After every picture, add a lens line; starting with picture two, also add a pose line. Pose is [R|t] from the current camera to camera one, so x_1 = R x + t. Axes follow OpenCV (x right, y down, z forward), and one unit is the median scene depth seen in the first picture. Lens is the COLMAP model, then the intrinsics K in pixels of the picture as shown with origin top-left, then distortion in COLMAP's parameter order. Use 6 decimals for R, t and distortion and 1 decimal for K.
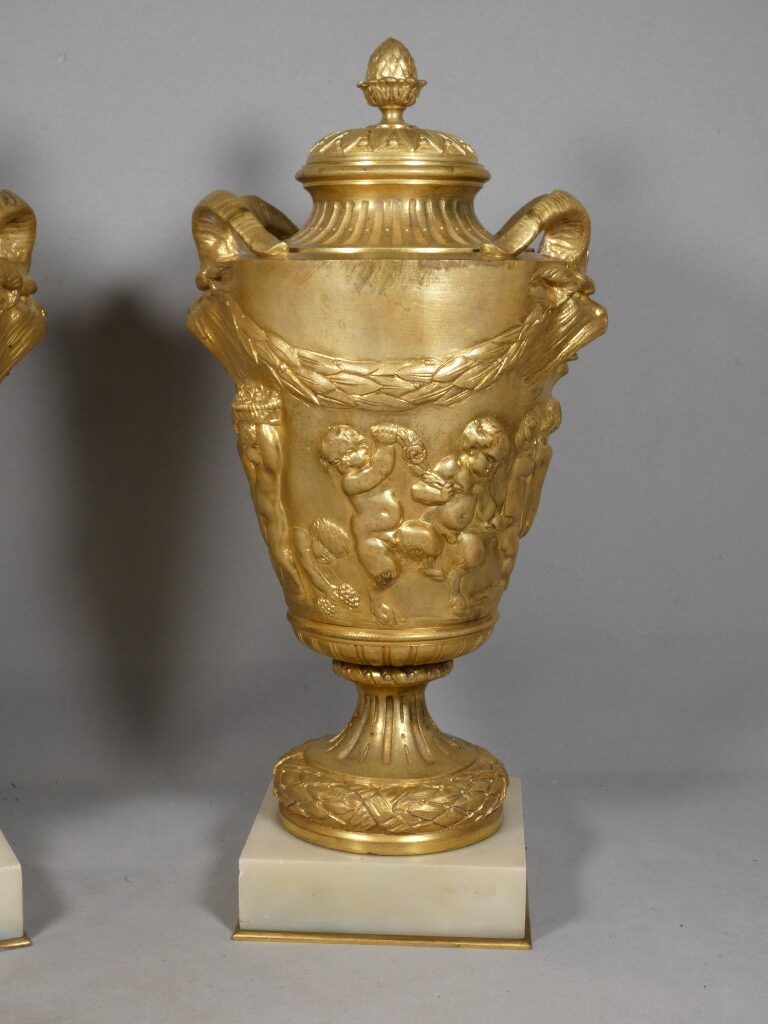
lens RADIAL K [[1589.6, 0, 380.3], [0, 1589.6, 509.4], [0, 0, 1]] dist [0.065644, 0.000000]
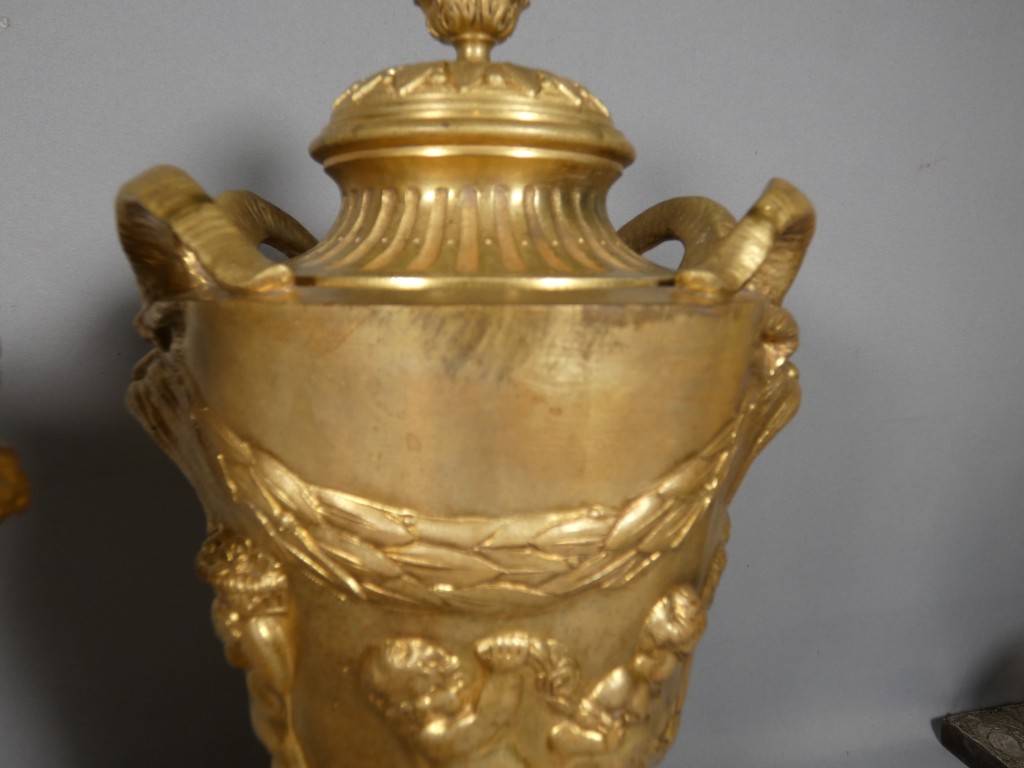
lens RADIAL K [[752.2, 0, 519.1], [0, 752.2, 380.4], [0, 0, 1]] dist [-0.007848, -0.010482]
pose [[0.980742, -0.024140, 0.193808, -0.034625], [0.024432, 0.999701, 0.000884, -0.128457], [-0.193771, 0.003868, 0.981039, 0.747085]]
